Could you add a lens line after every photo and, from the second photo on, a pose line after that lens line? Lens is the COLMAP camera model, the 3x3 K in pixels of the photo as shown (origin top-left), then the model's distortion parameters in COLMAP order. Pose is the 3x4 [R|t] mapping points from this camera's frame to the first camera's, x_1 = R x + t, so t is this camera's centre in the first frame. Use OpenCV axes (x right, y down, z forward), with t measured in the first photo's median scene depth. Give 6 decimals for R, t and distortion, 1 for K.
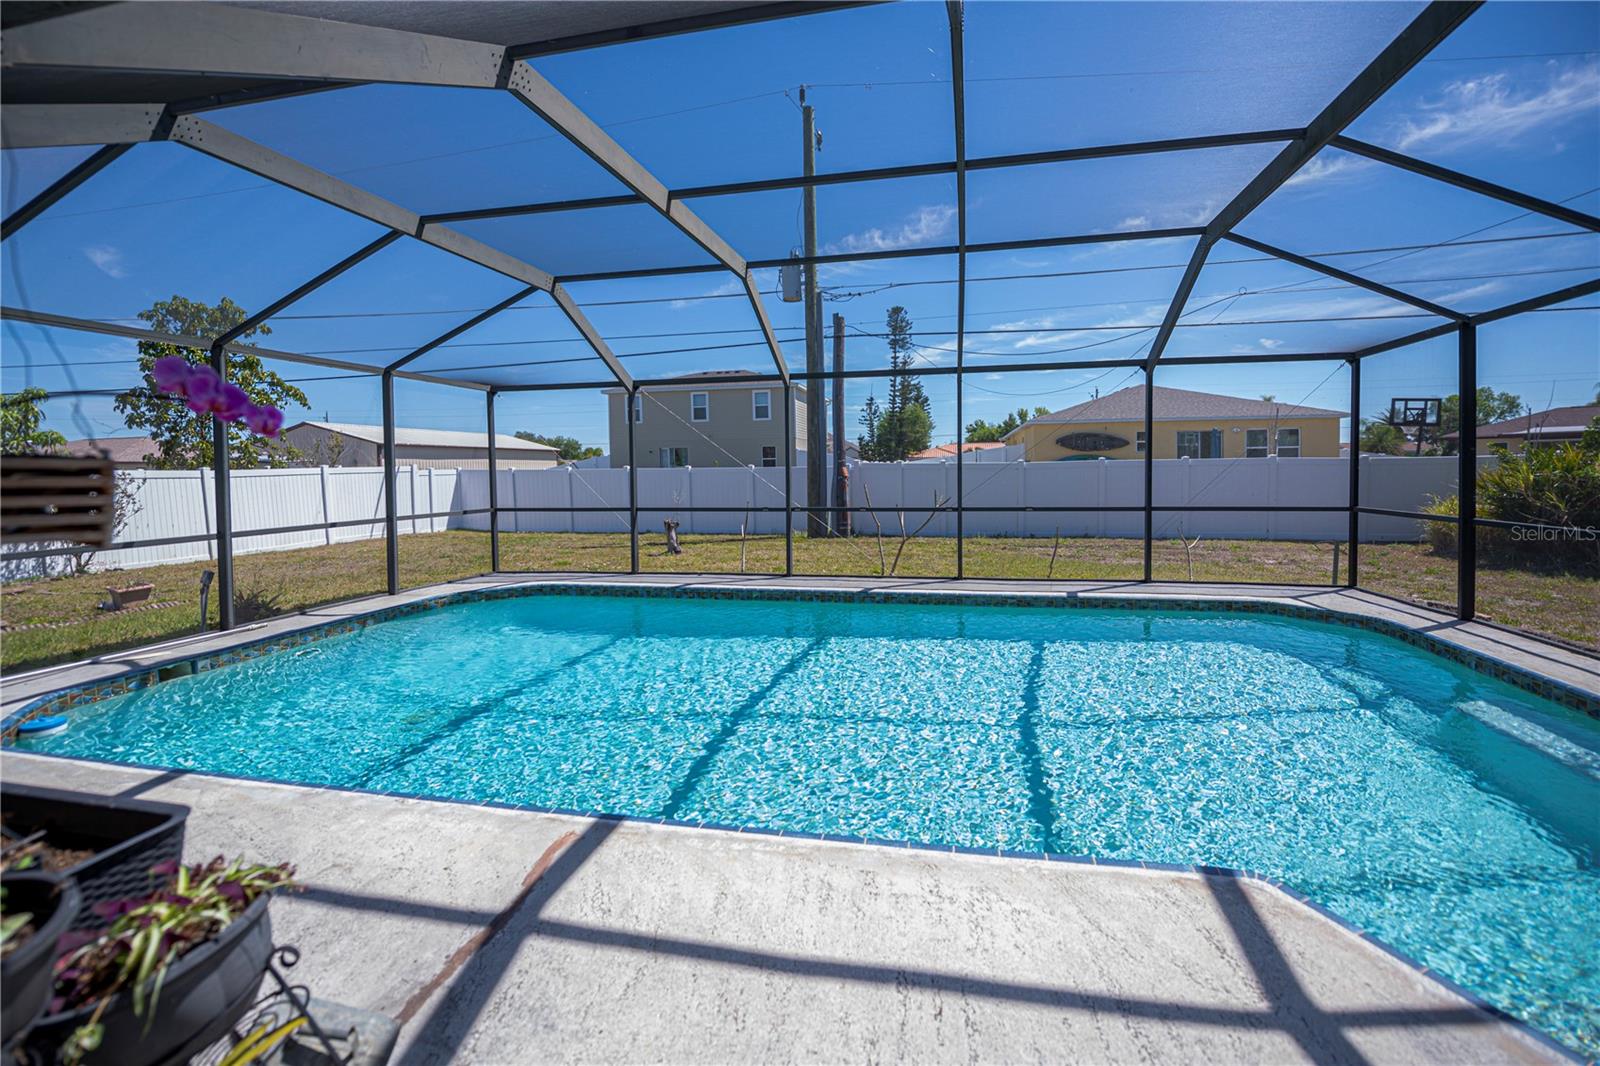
lens RADIAL K [[640.7, 0, 839.0], [0, 640.7, 474.5], [0, 0, 1]] dist [-0.015699, 0.000596]
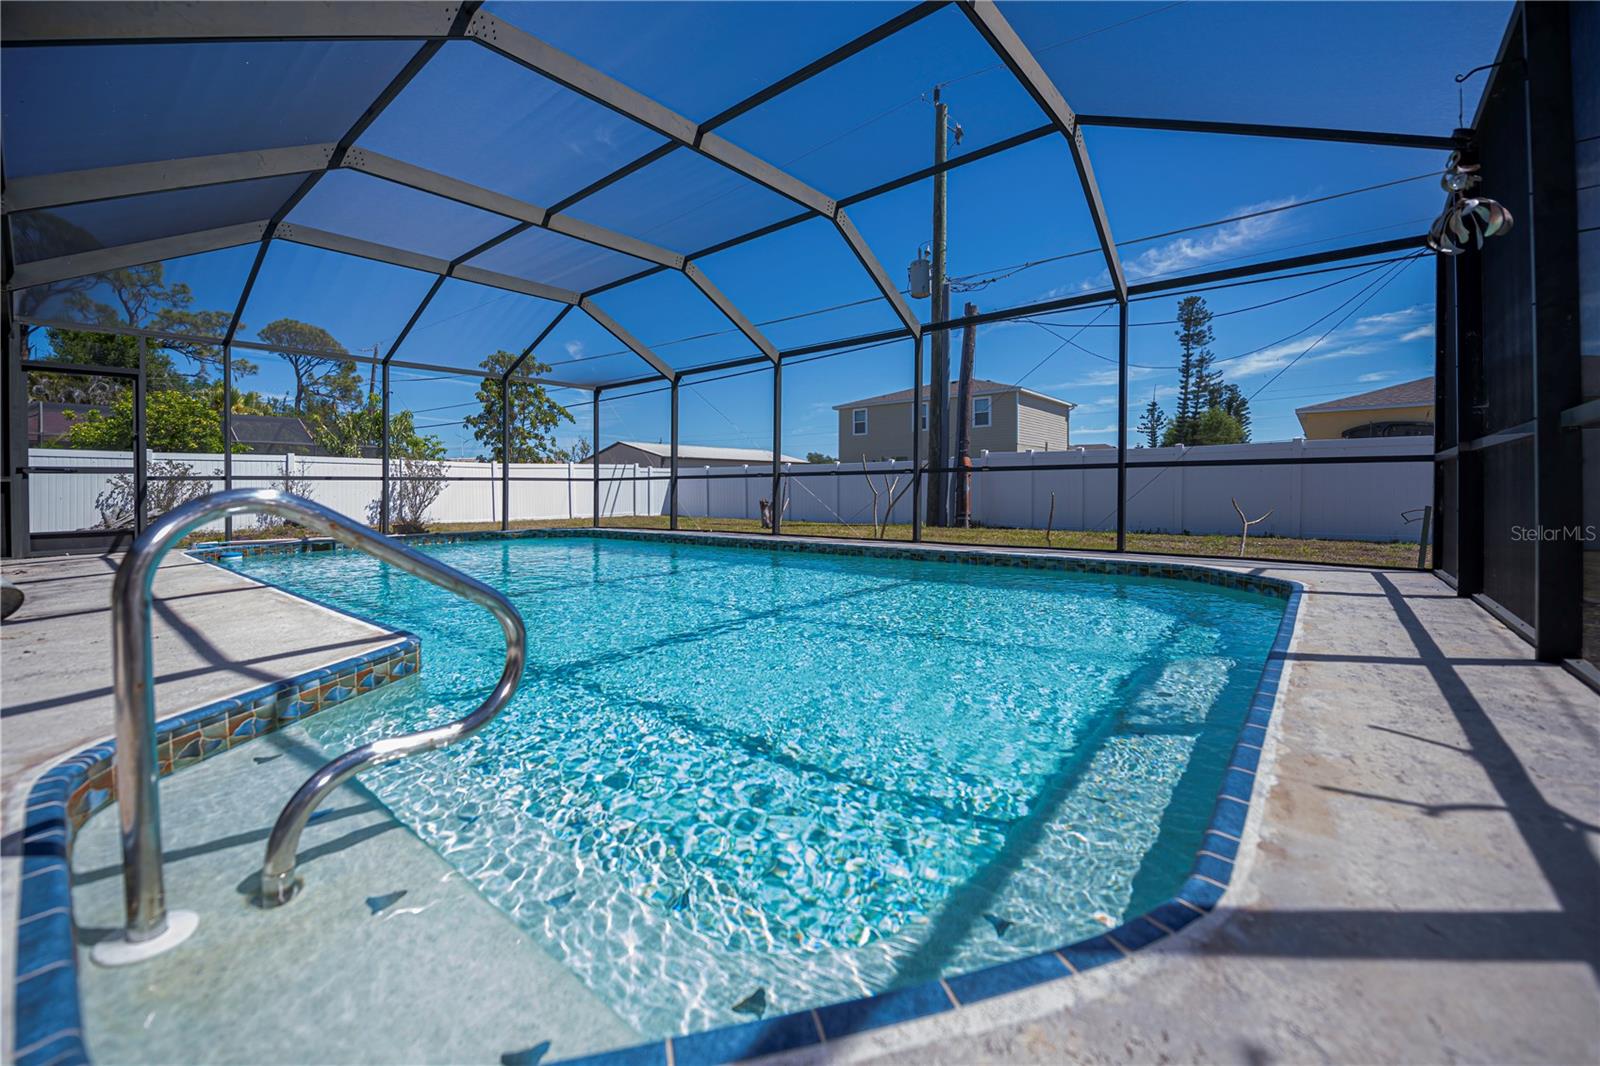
lens RADIAL K [[640.7, 0, 818.9], [0, 640.7, 497.1], [0, 0, 1]] dist [-0.015699, 0.000596]
pose [[0.876288, 0.002153, -0.481783, 0.284913], [-0.003190, 0.999994, -0.001334, 0.051821], [0.481777, 0.002706, 0.876290, 0.039433]]
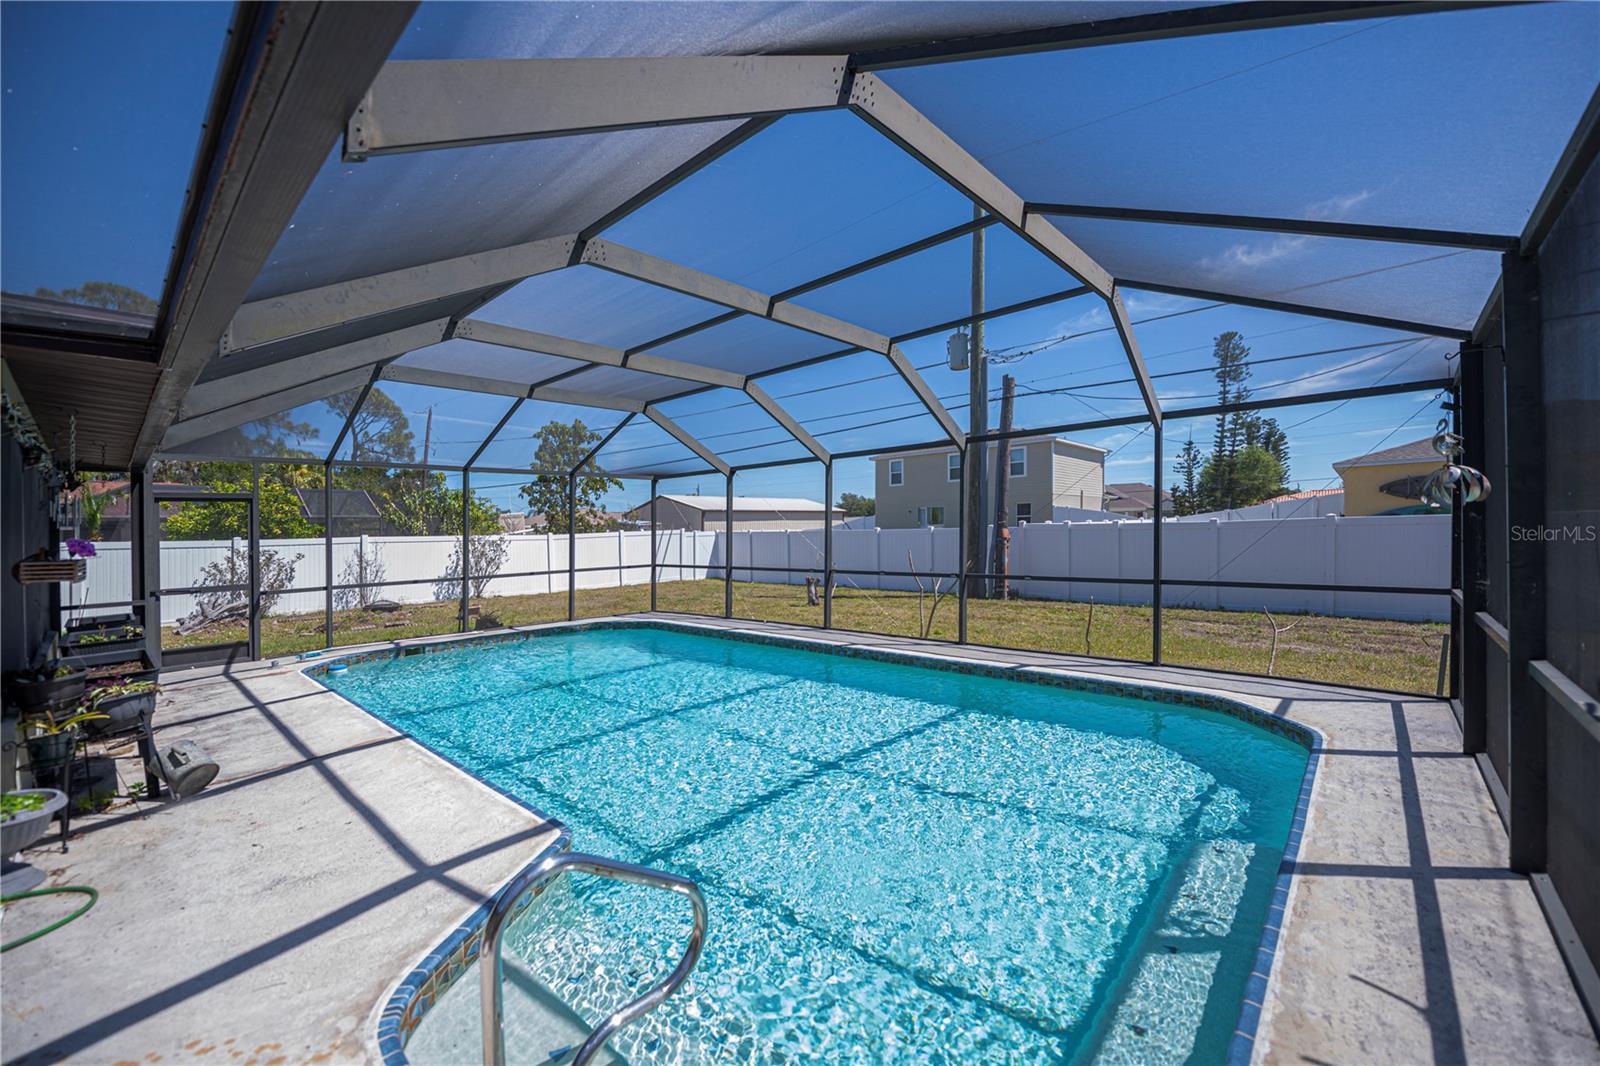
lens RADIAL K [[640.7, 0, 833.7], [0, 640.7, 525.6], [0, 0, 1]] dist [-0.015699, 0.000596]
pose [[0.862497, -0.007226, -0.506011, 0.288448], [0.005683, 0.999973, -0.004594, -0.013593], [0.506031, 0.001087, 0.862515, -0.000909]]
